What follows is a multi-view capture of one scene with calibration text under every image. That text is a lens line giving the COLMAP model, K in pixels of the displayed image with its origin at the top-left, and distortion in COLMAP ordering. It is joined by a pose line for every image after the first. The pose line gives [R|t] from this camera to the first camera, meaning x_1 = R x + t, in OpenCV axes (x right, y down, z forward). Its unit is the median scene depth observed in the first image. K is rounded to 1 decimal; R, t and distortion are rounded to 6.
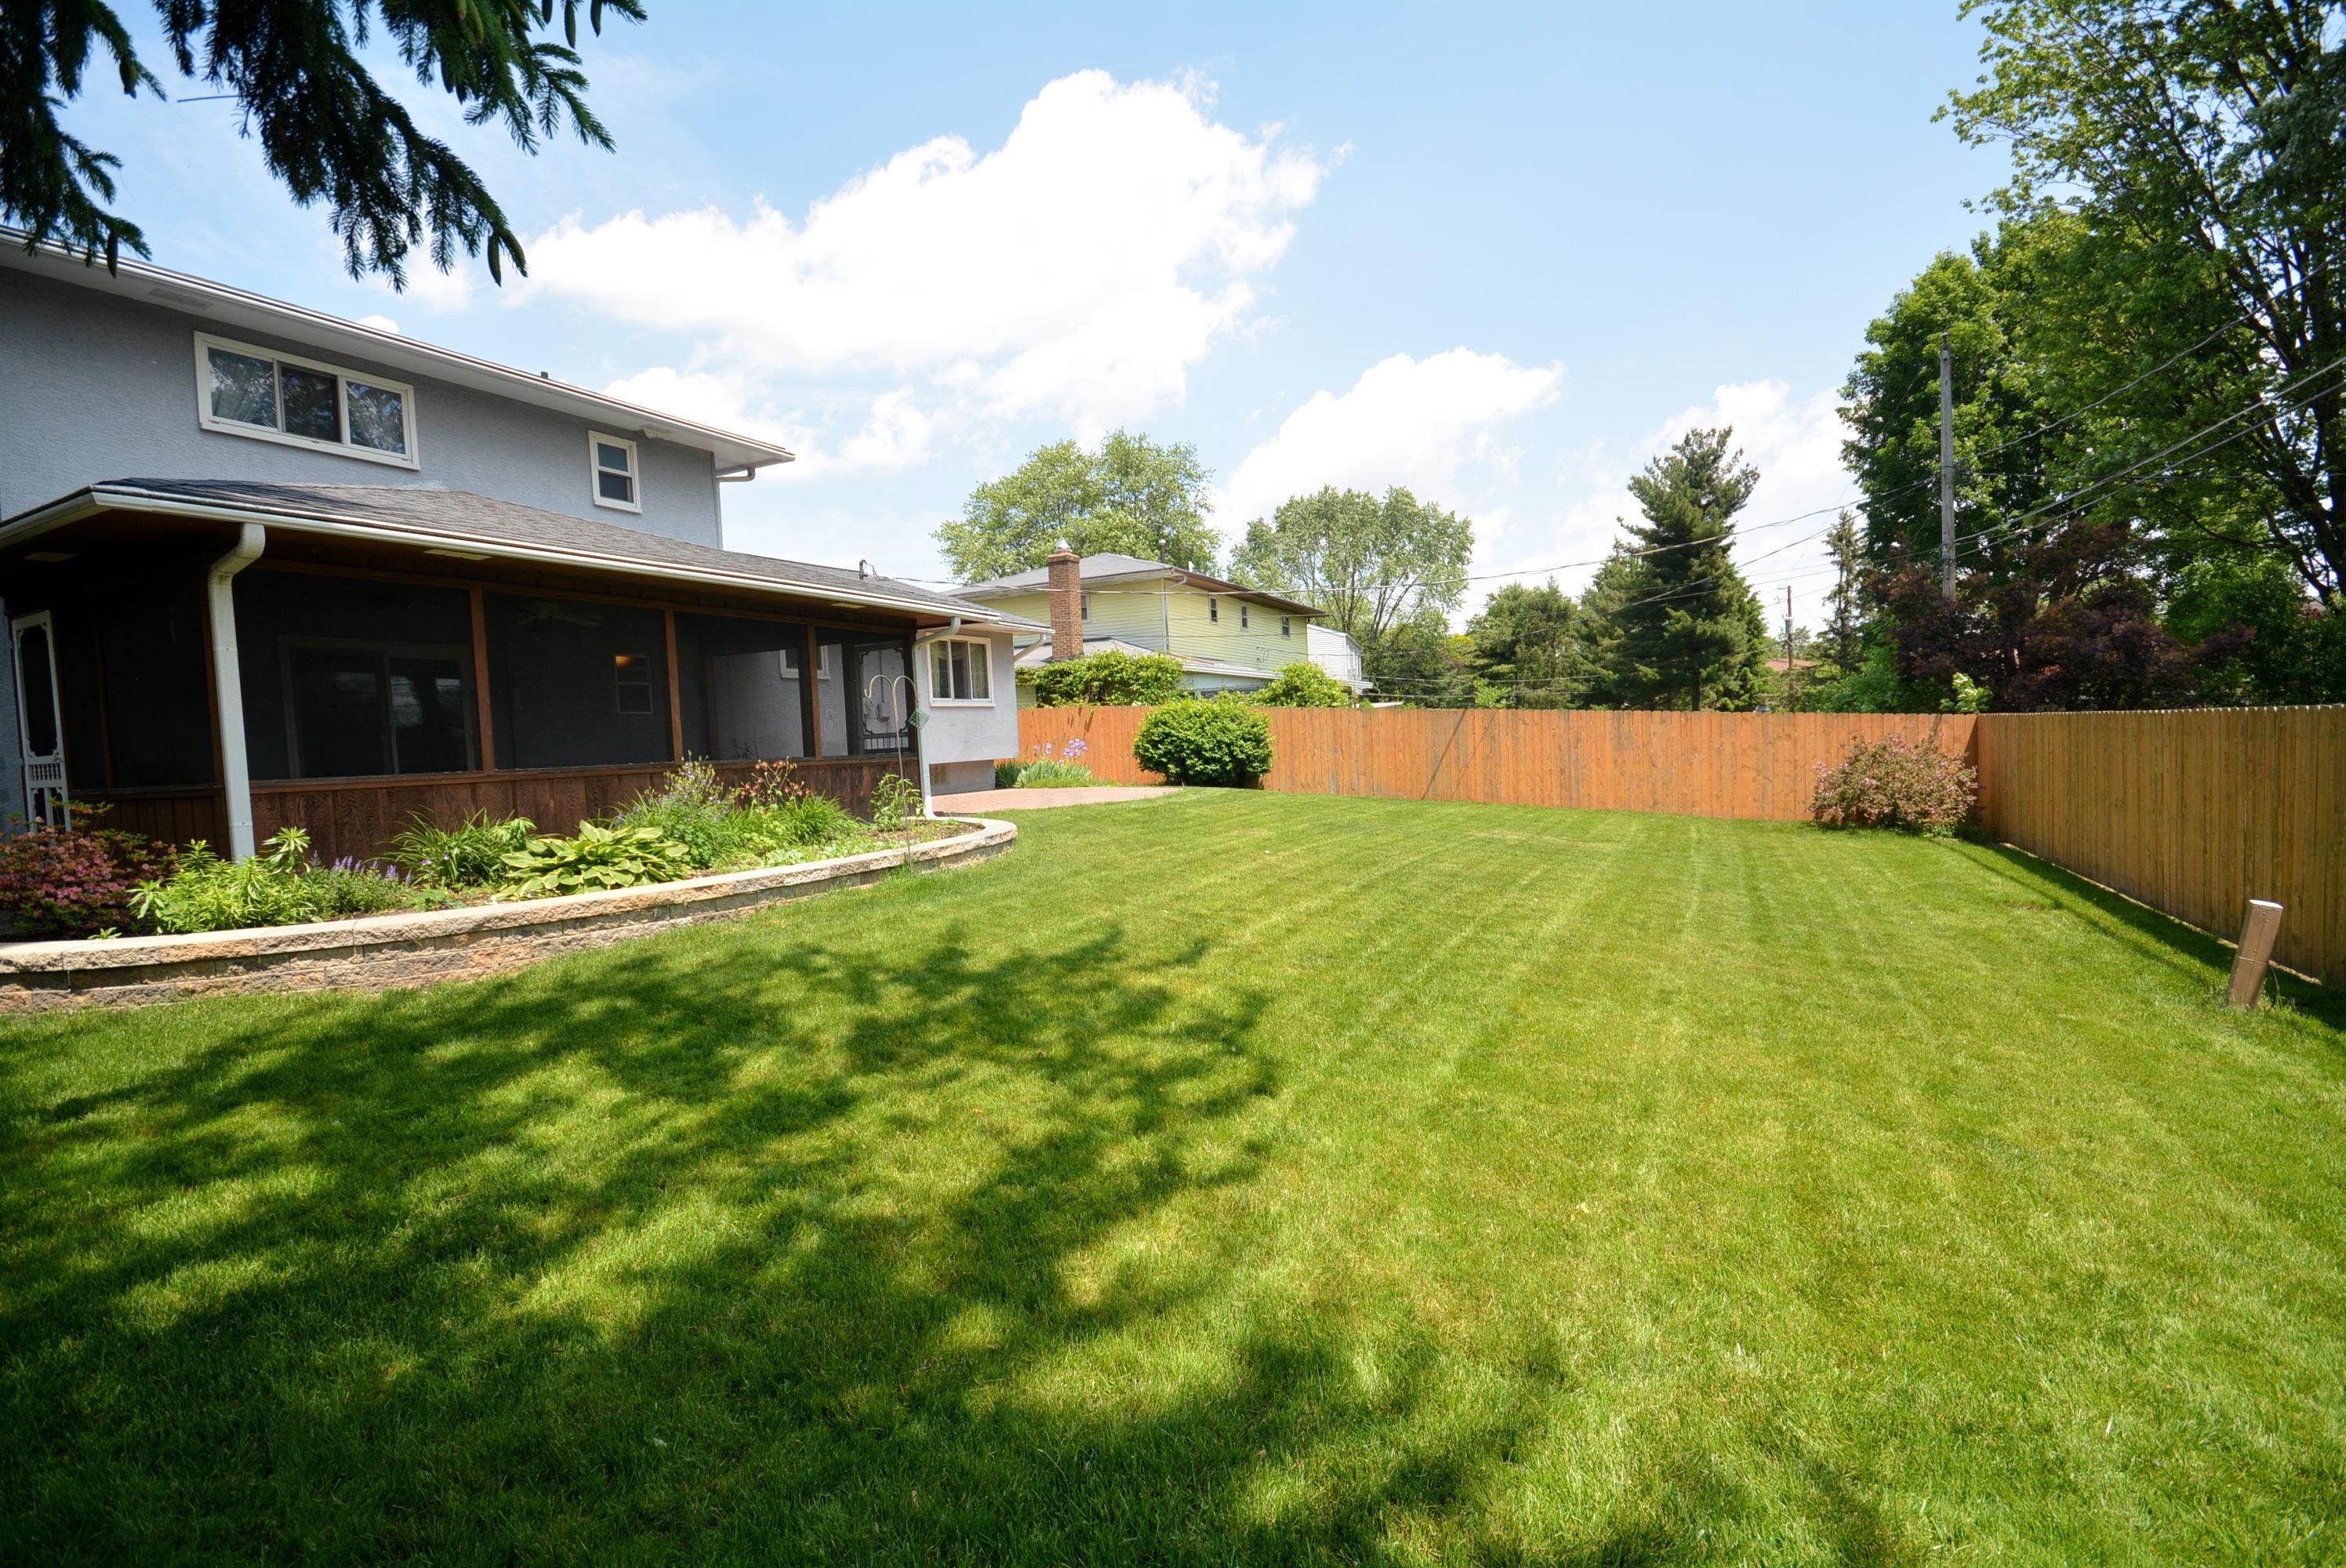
lens RADIAL K [[1024.6, 0, 1187.8], [0, 1024.6, 790.2], [0, 0, 1]] dist [0.002434, -0.004261]
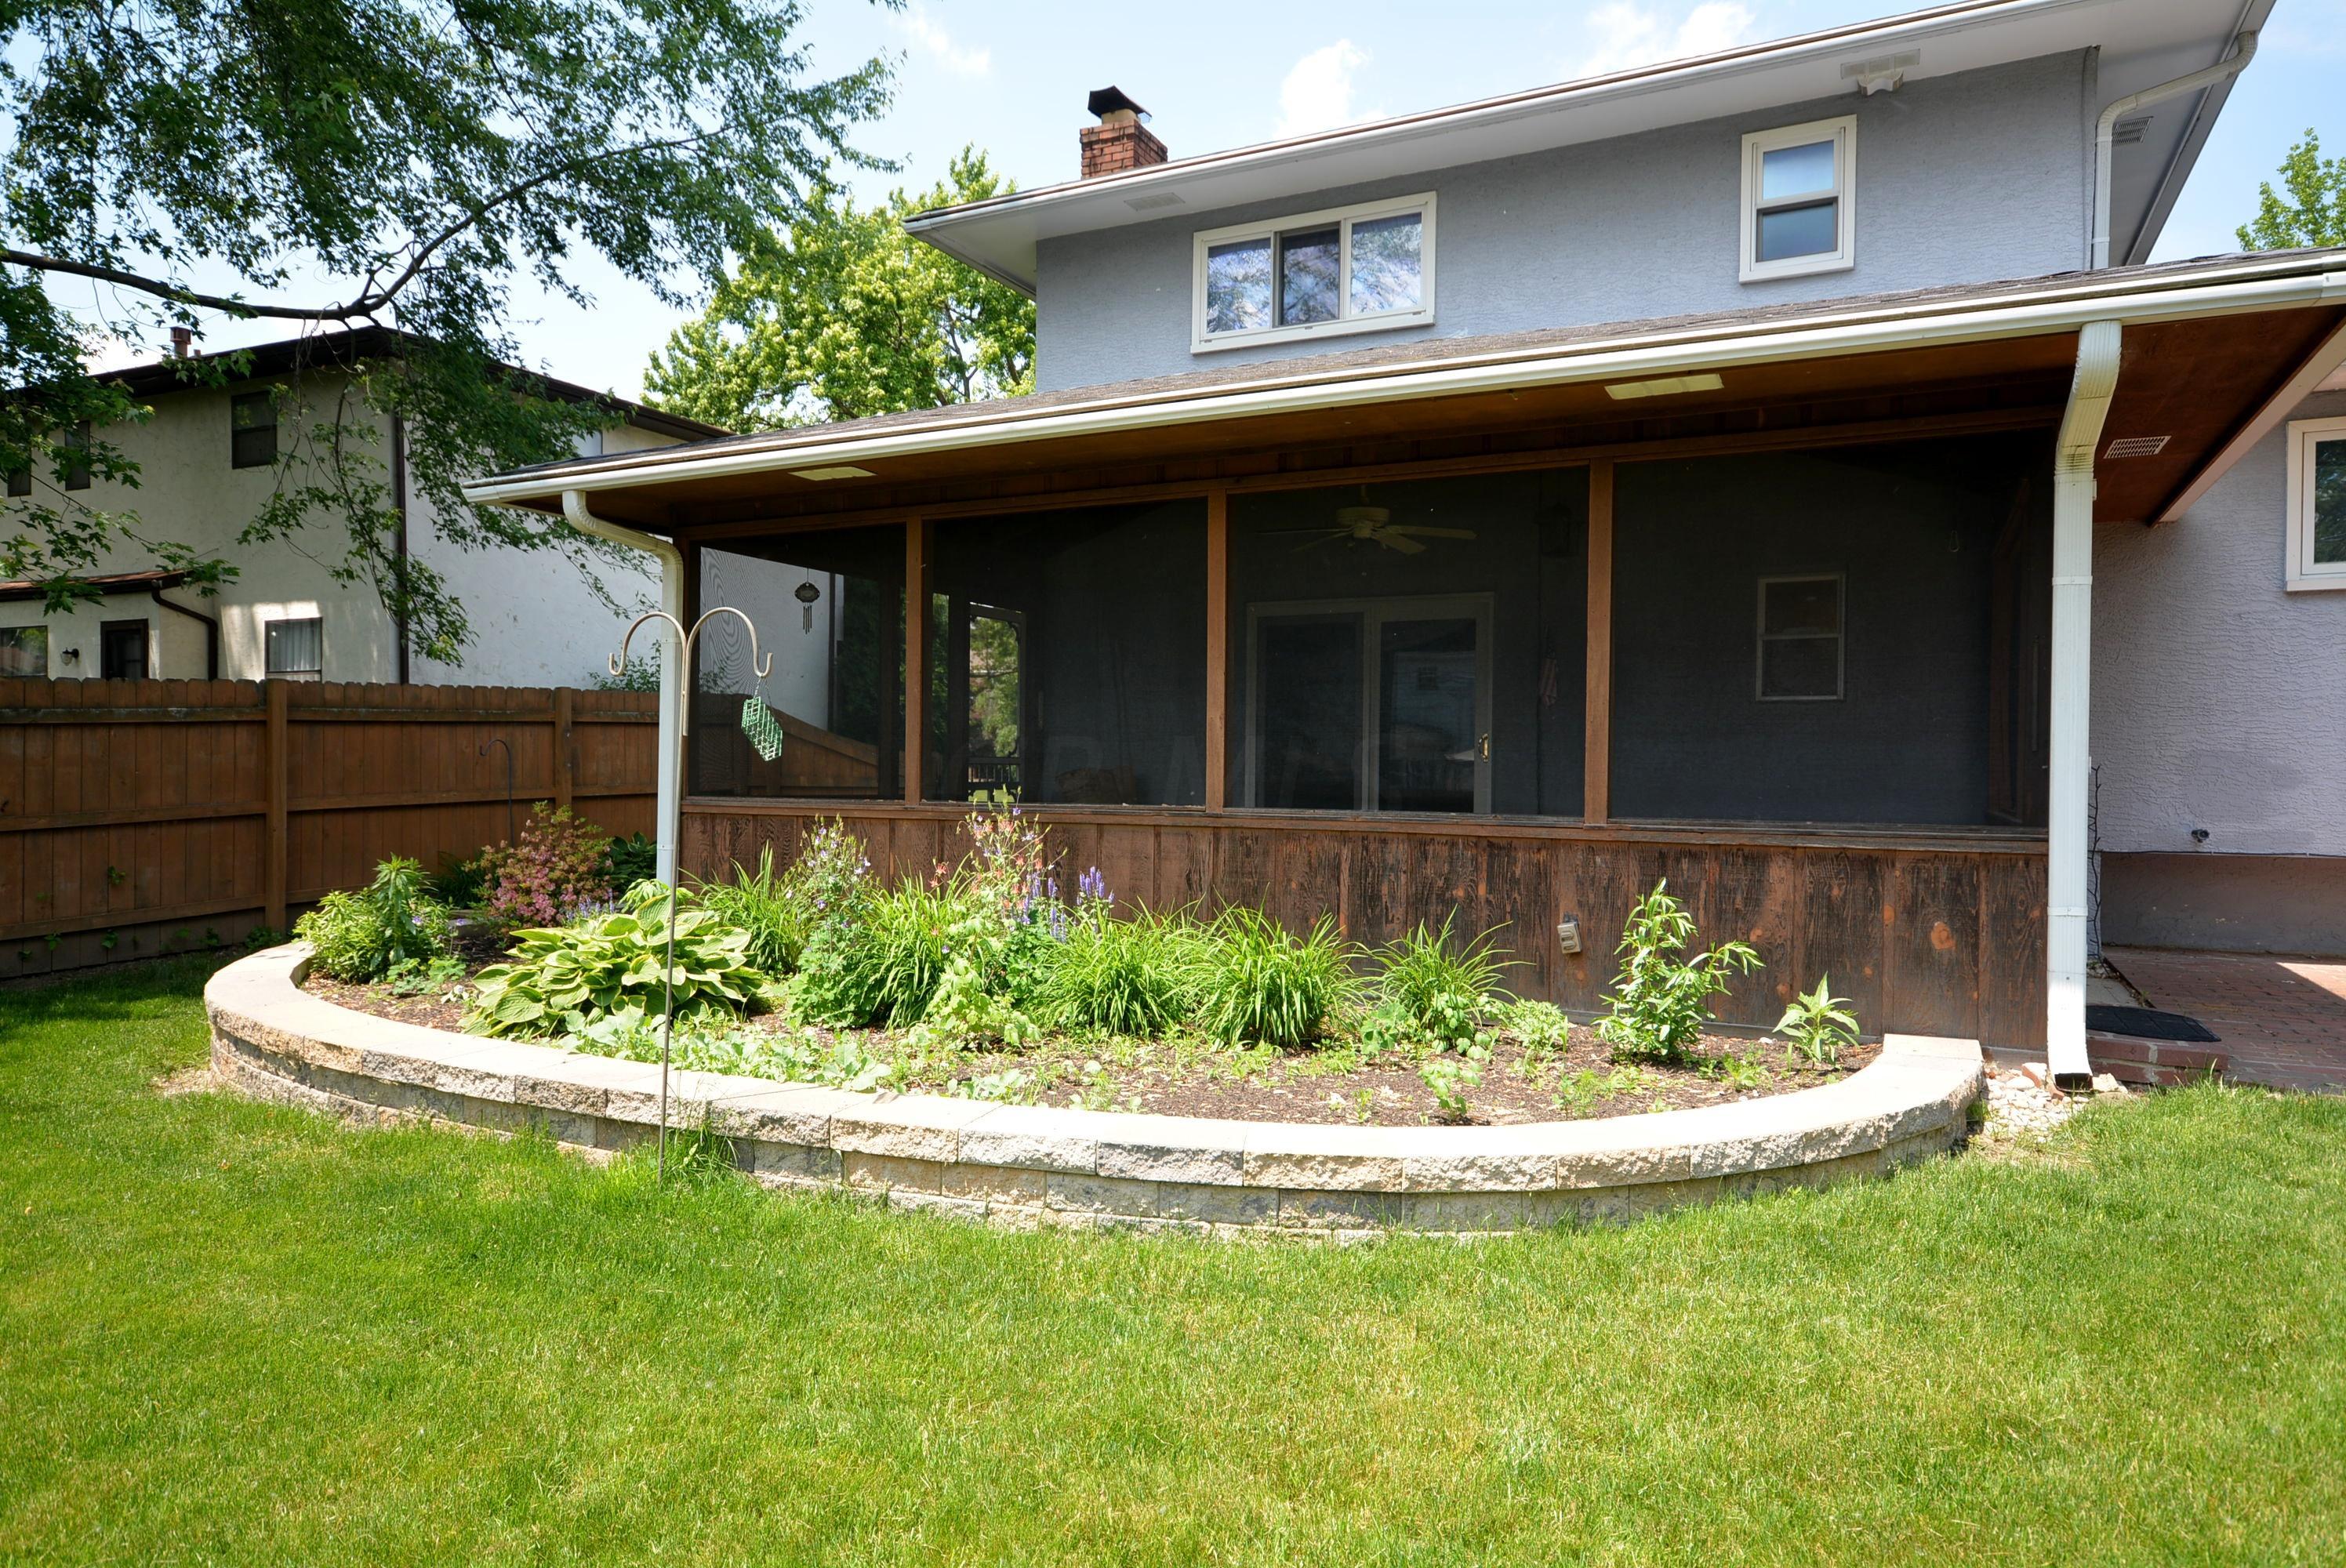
lens RADIAL K [[1479.9, 0, 1176.0], [0, 1479.9, 783.4], [0, 0, 1]] dist [0.000166, -0.000027]
pose [[0.008494, 0.047323, -0.998844, 0.214061], [-0.062395, 0.996958, 0.046703, -0.076482], [0.998015, 0.061927, 0.011421, 1.062192]]
